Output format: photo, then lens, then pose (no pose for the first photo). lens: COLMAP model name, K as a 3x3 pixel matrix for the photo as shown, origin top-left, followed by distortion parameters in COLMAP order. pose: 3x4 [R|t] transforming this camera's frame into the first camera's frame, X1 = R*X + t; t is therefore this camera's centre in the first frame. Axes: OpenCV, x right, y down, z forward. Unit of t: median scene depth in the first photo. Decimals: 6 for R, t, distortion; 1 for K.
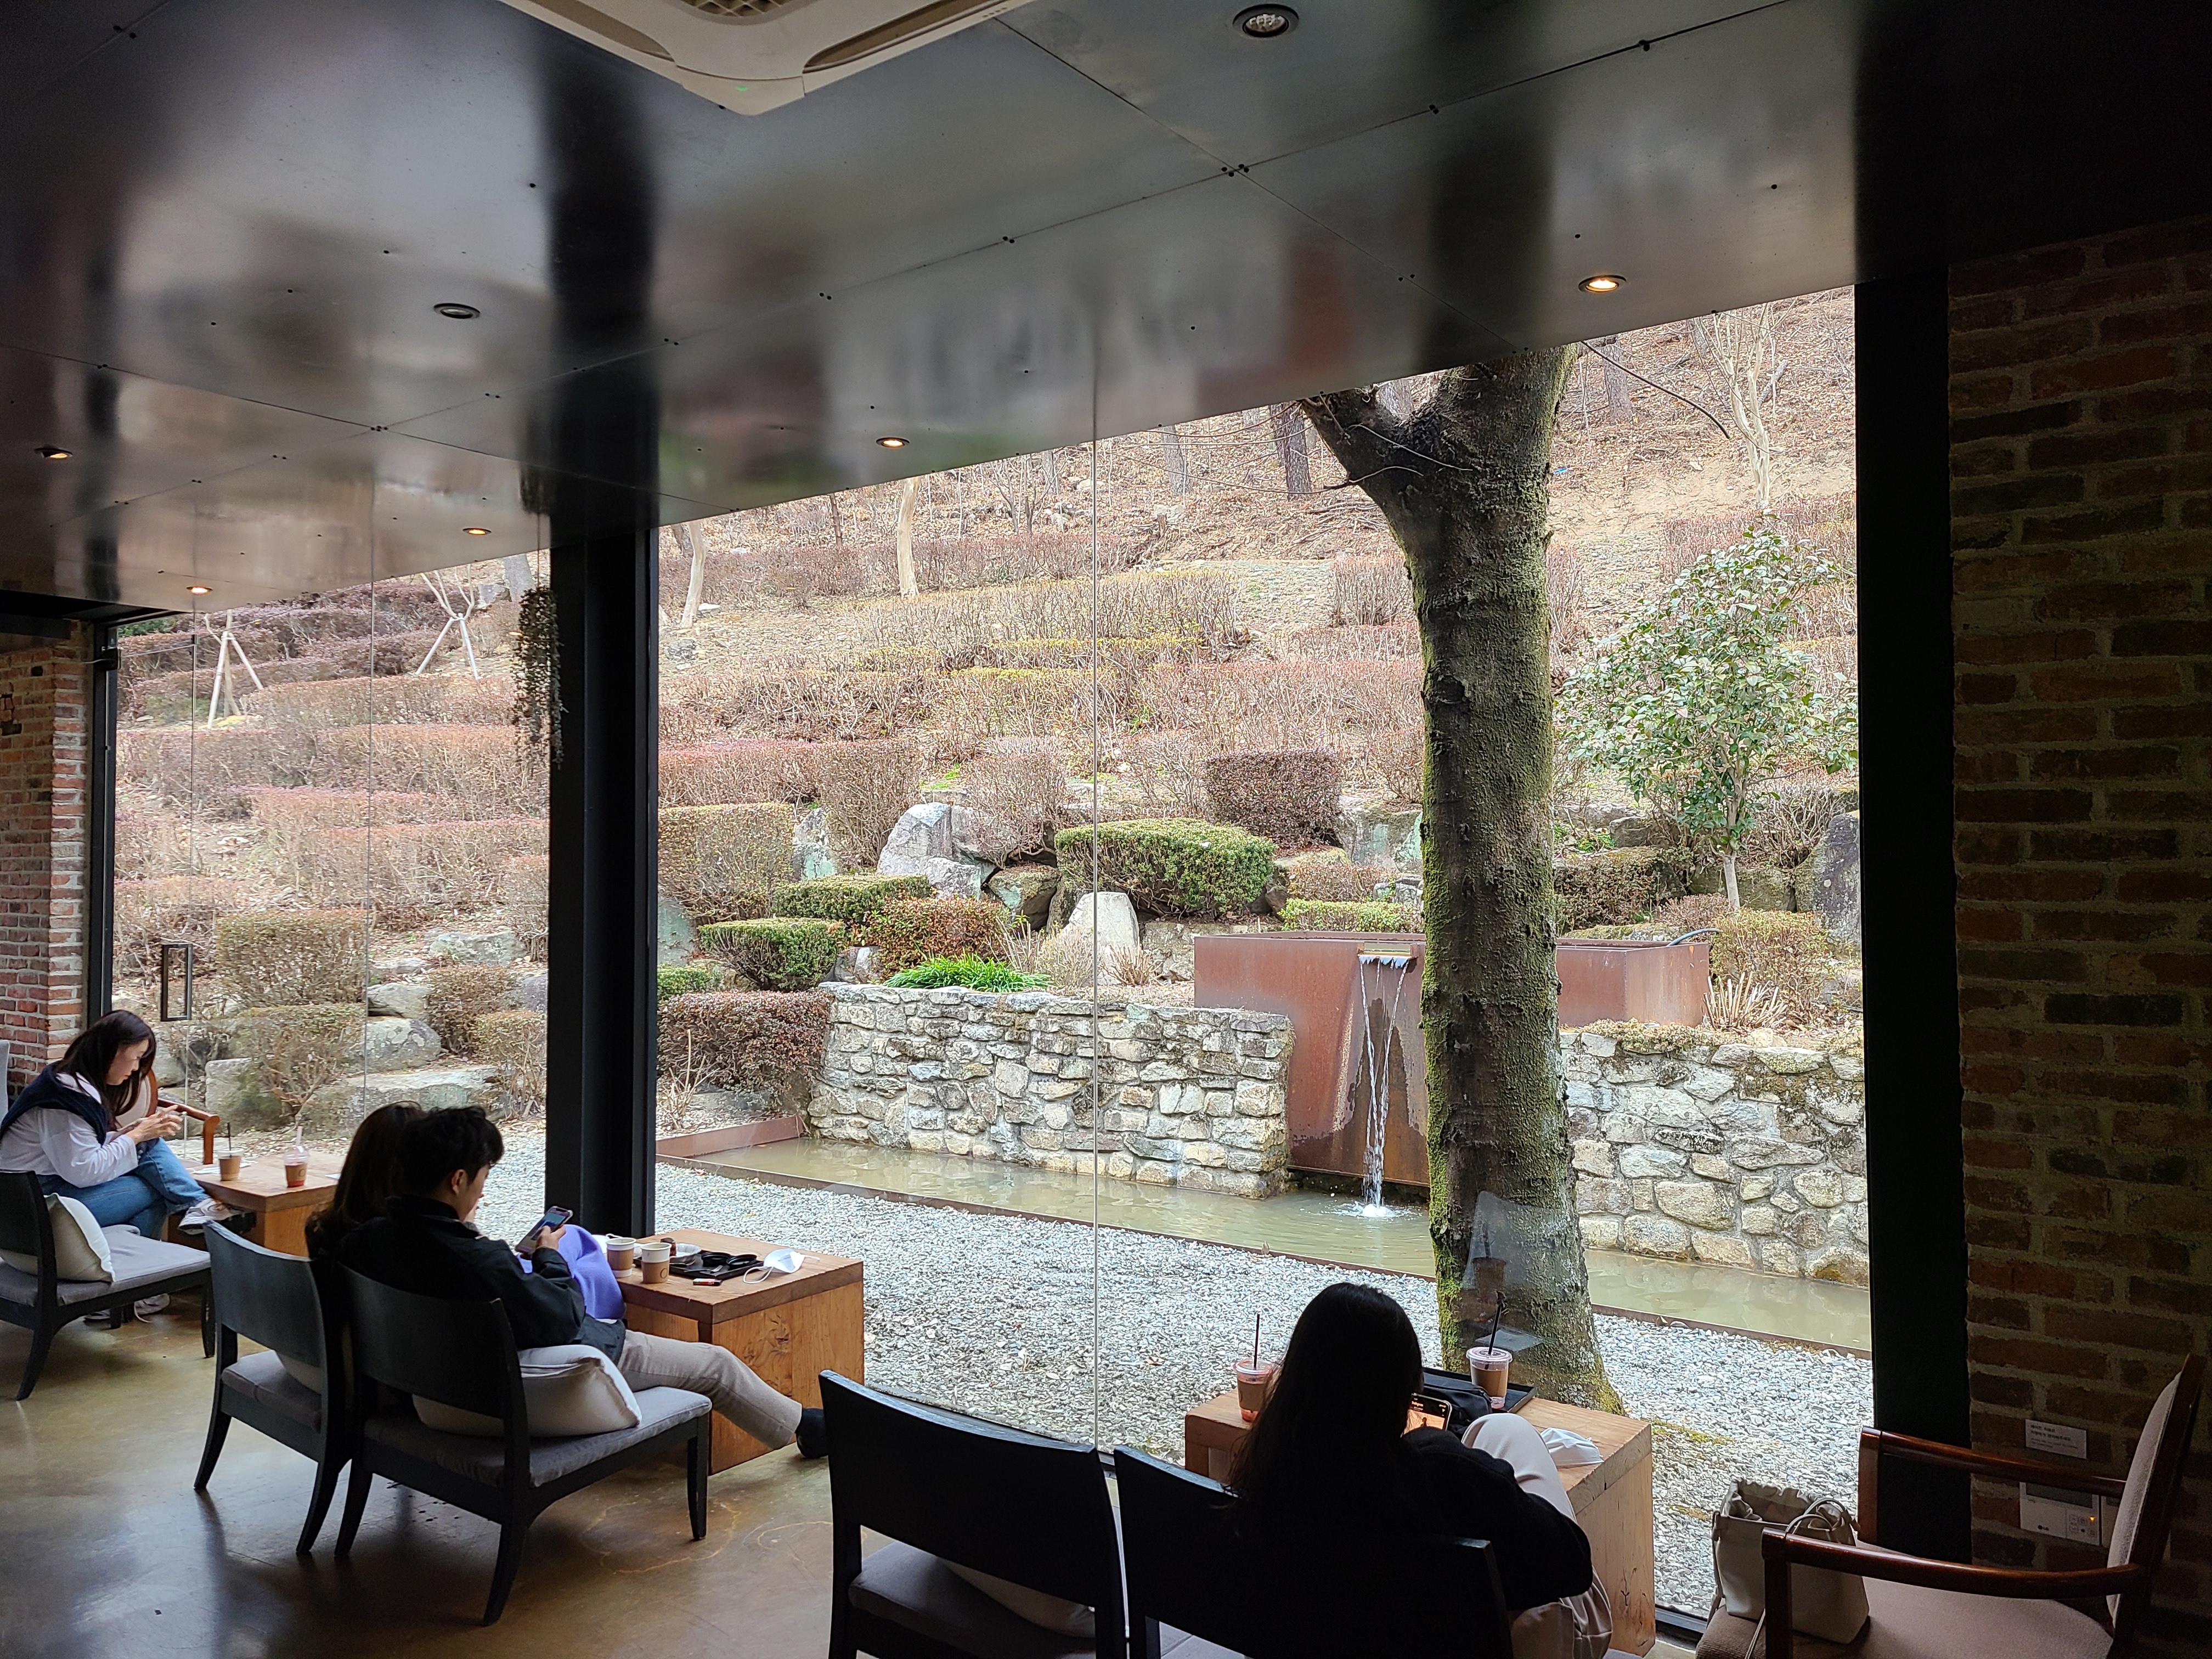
lens RADIAL K [[1628.7, 0, 1094.0], [0, 1628.7, 844.8], [0, 0, 1]] dist [0.056564, -0.021293]
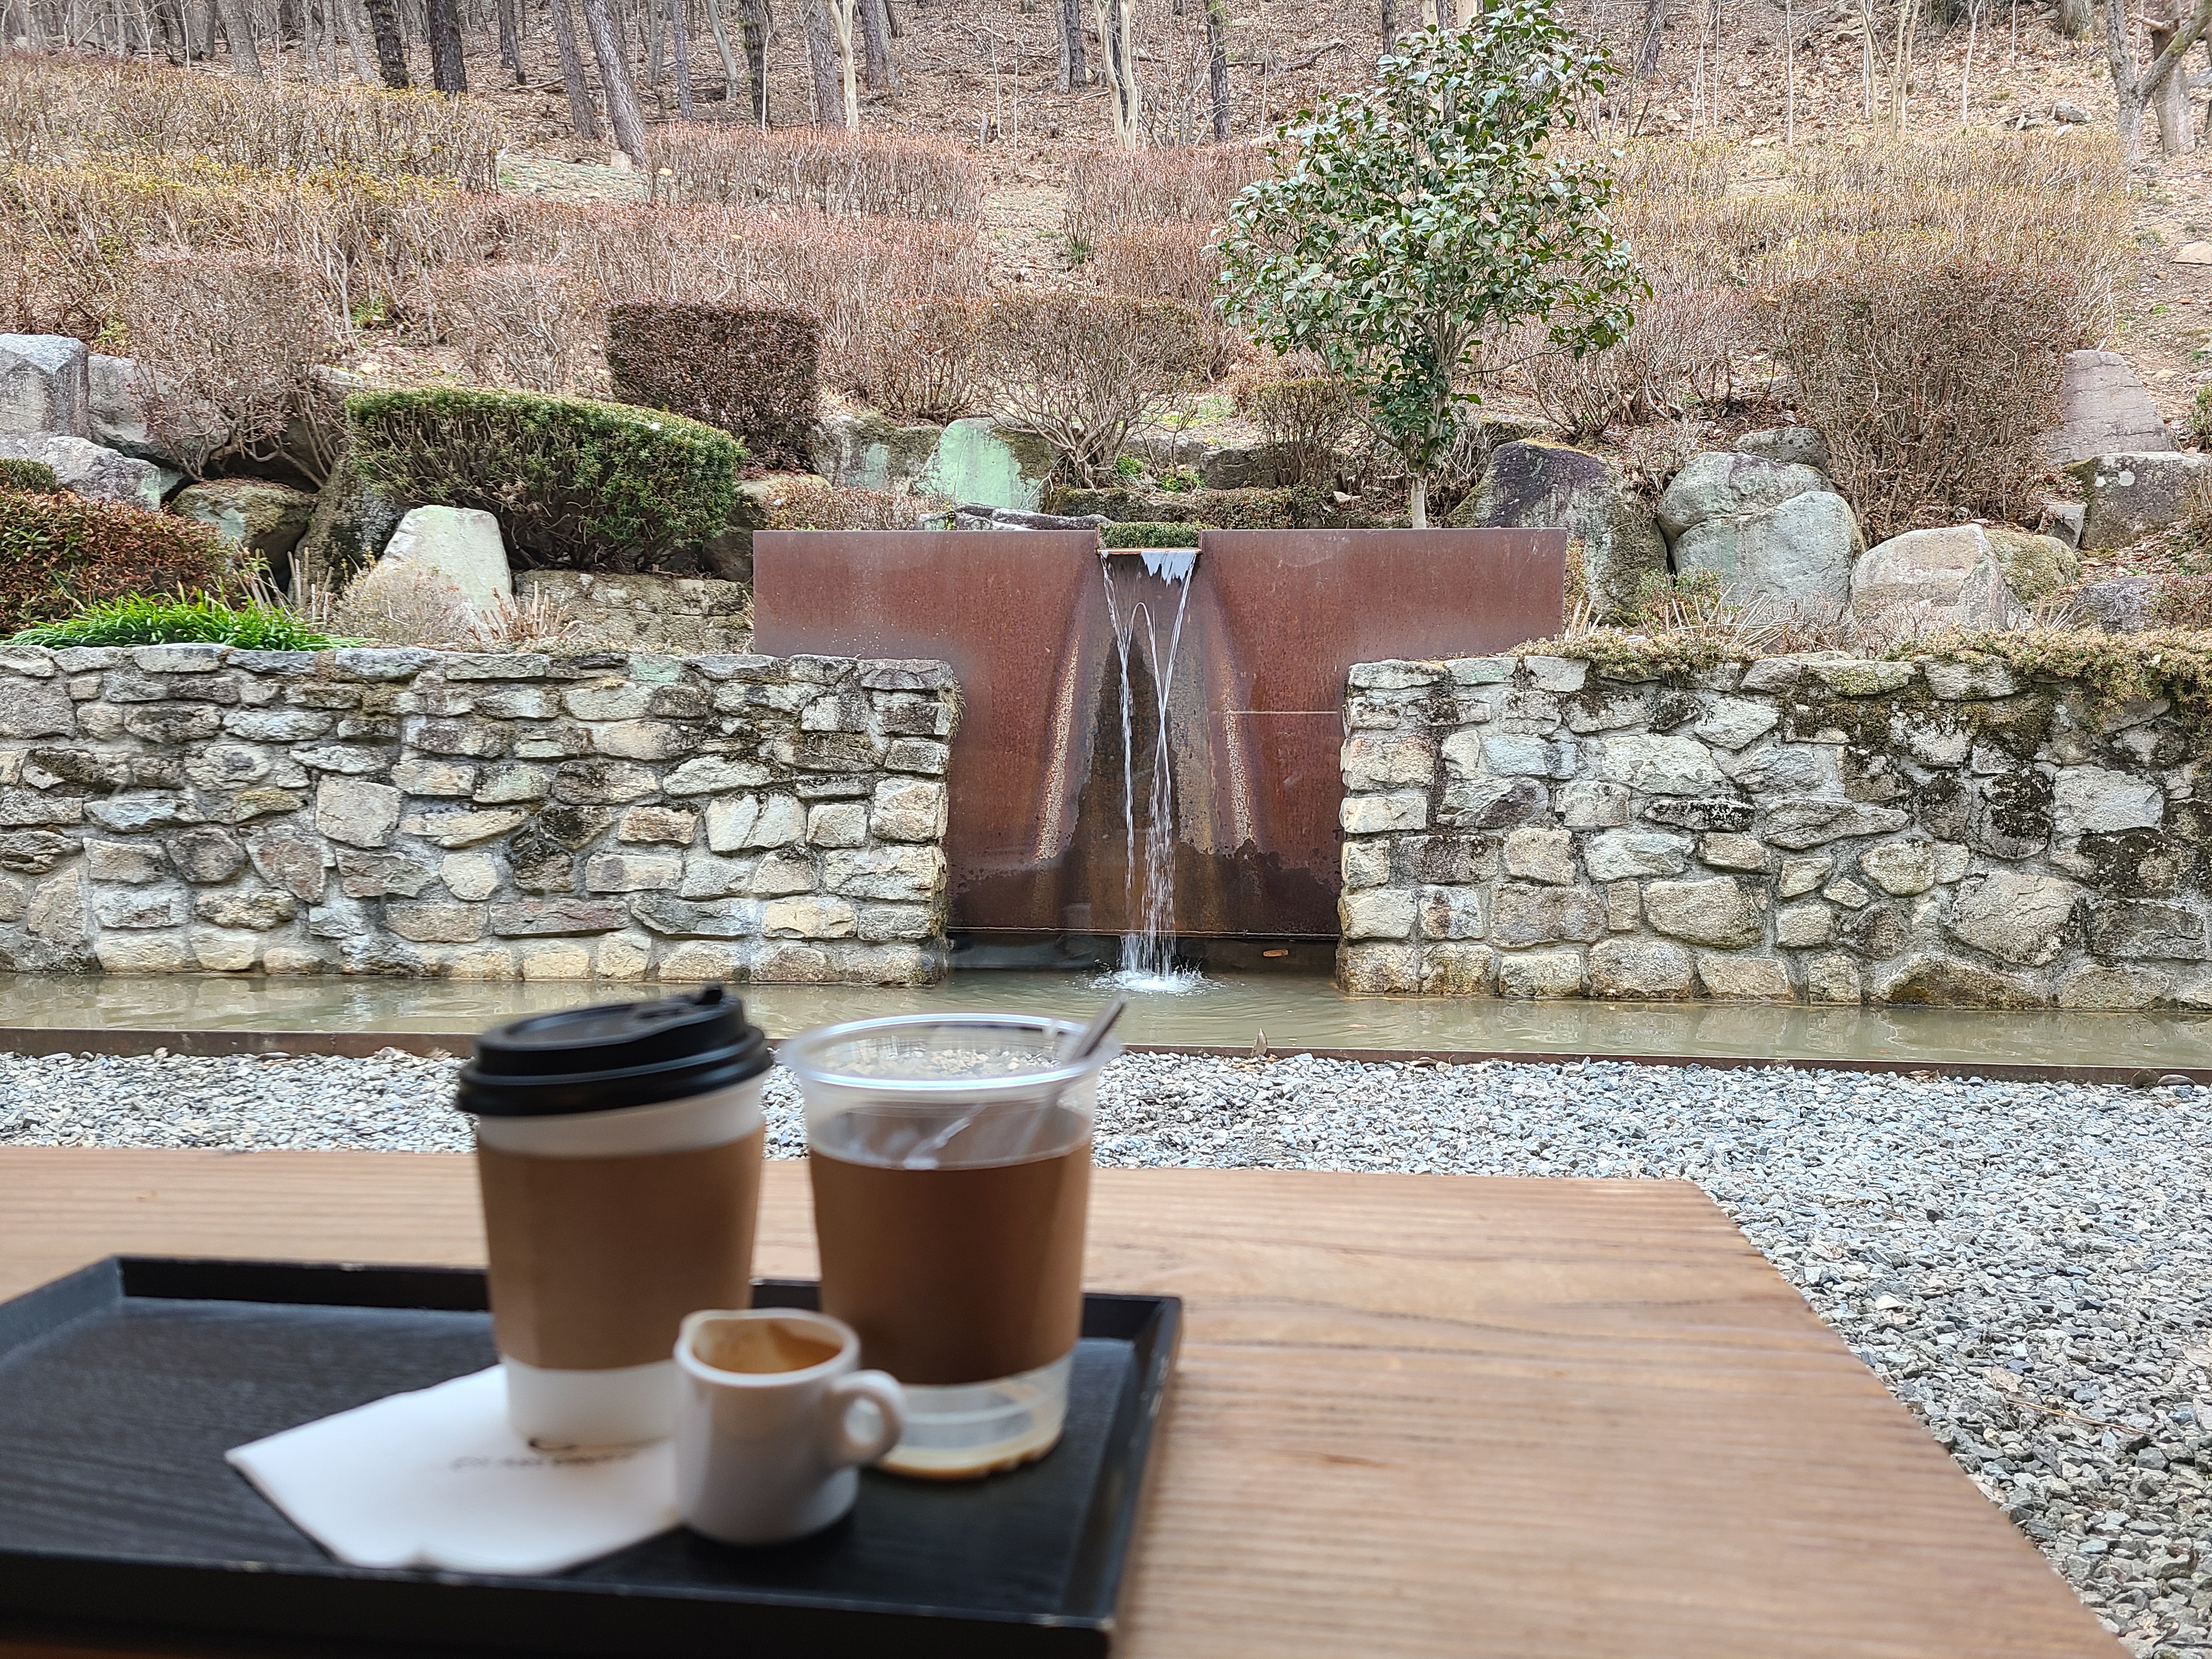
lens RADIAL K [[1628.7, 0, 1099.0], [0, 1628.7, 832.0], [0, 0, 1]] dist [0.056564, -0.021293]
pose [[0.843542, -0.032803, 0.536061, -0.140014], [-0.014421, 0.996390, 0.083665, 0.110932], [-0.536870, -0.078305, 0.840023, 0.478312]]
